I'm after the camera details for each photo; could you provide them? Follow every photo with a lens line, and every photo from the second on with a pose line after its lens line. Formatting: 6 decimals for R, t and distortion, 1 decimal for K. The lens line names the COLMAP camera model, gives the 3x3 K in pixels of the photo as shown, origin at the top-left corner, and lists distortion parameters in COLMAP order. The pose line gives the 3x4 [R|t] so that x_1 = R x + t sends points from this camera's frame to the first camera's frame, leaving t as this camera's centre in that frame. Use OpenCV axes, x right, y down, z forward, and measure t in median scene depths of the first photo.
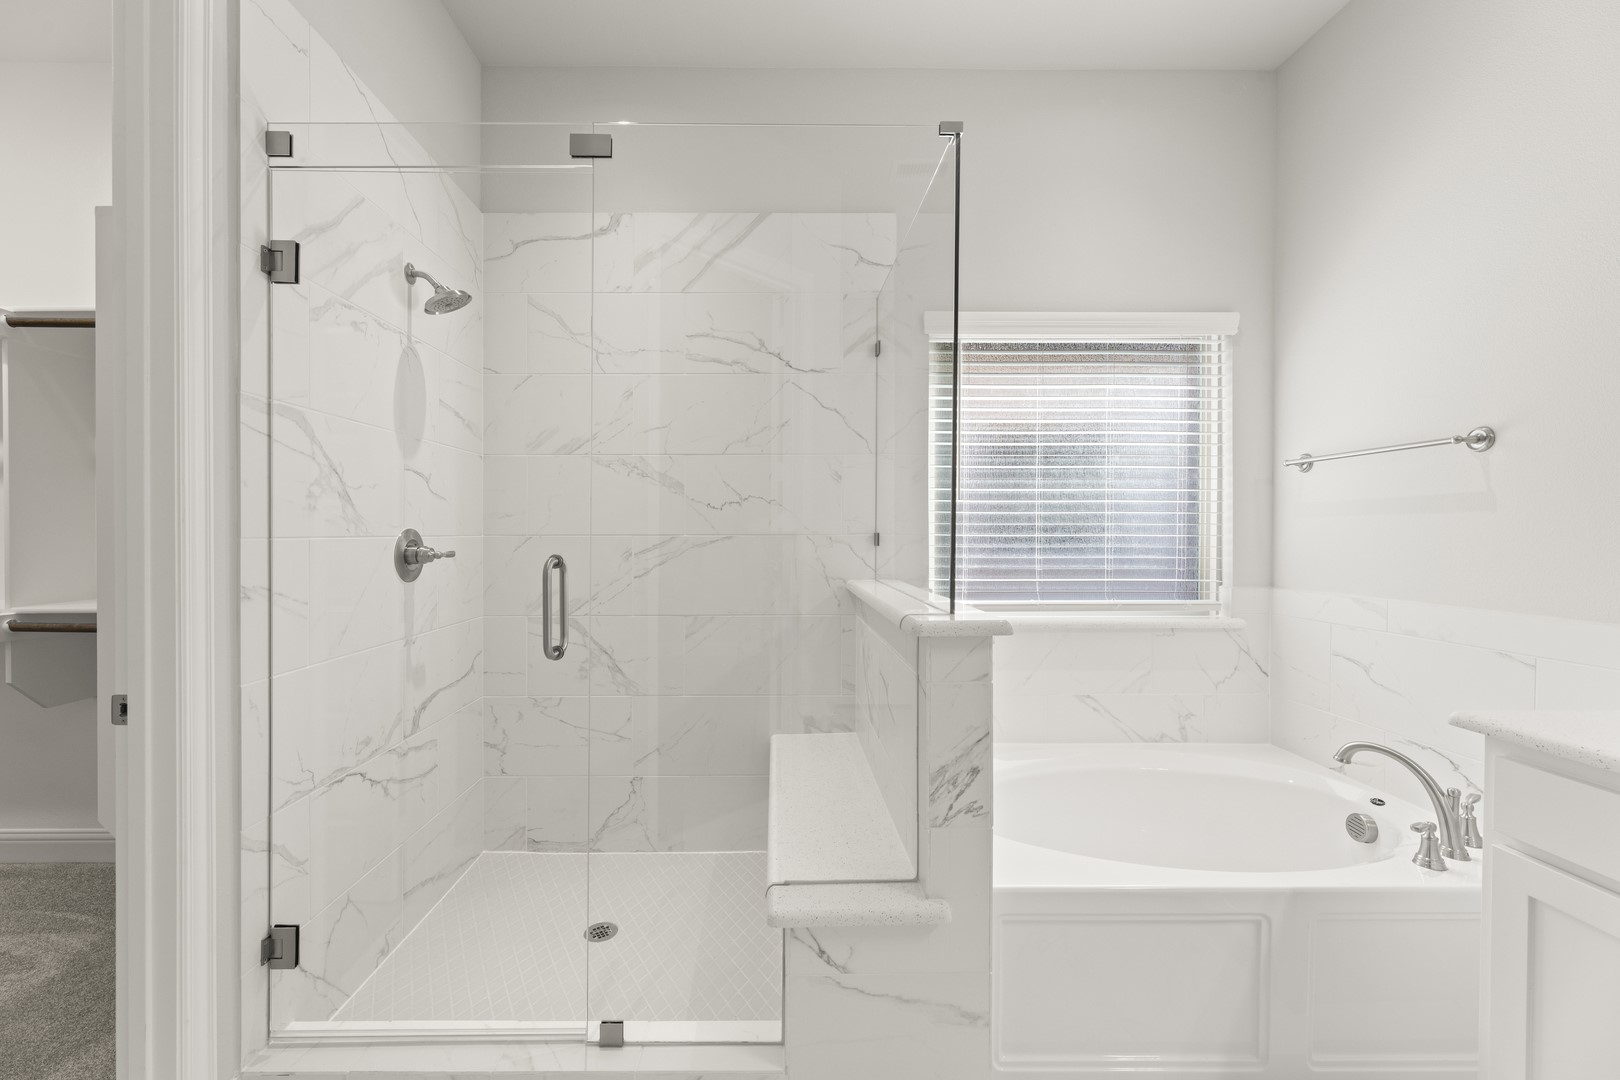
lens RADIAL K [[656.6, 0, 800.7], [0, 656.6, 529.7], [0, 0, 1]] dist [-0.000678, -0.000236]
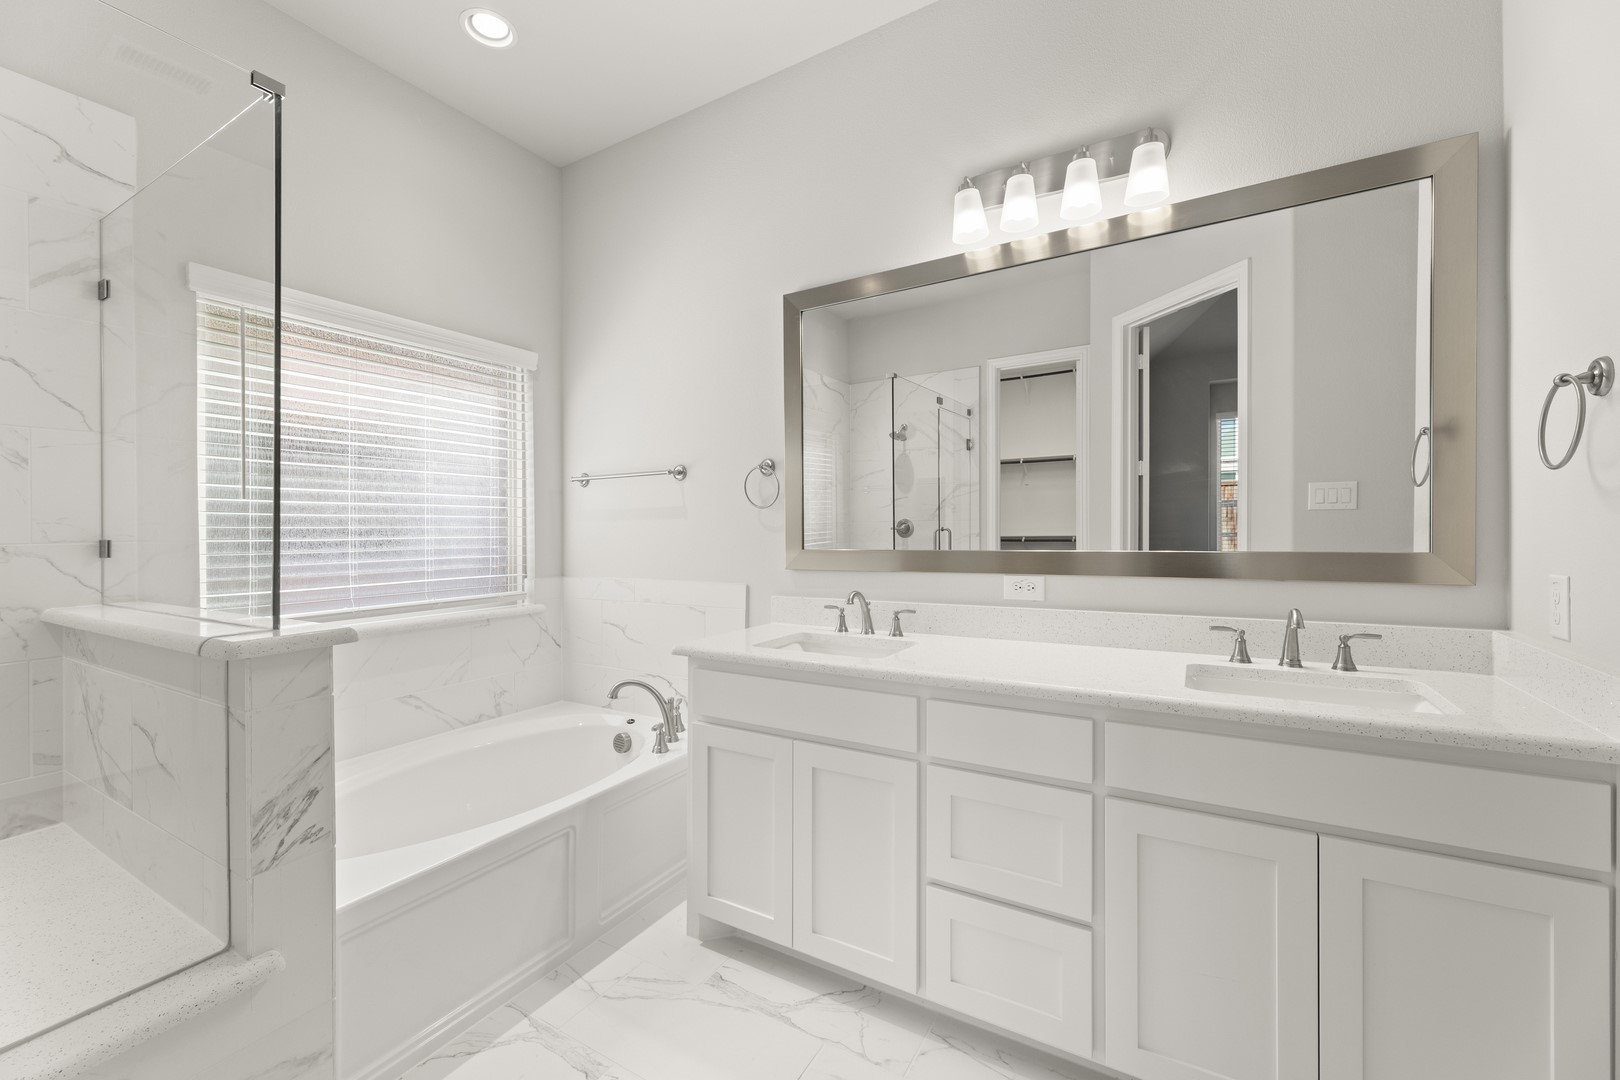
lens RADIAL K [[656.6, 0, 800.7], [0, 656.6, 529.7], [0, 0, 1]] dist [-0.000678, -0.000236]
pose [[0.530551, -0.007736, 0.847618, -0.107091], [0.008449, 0.999957, 0.003838, -0.003600], [-0.847611, 0.005126, 0.530593, -0.059394]]
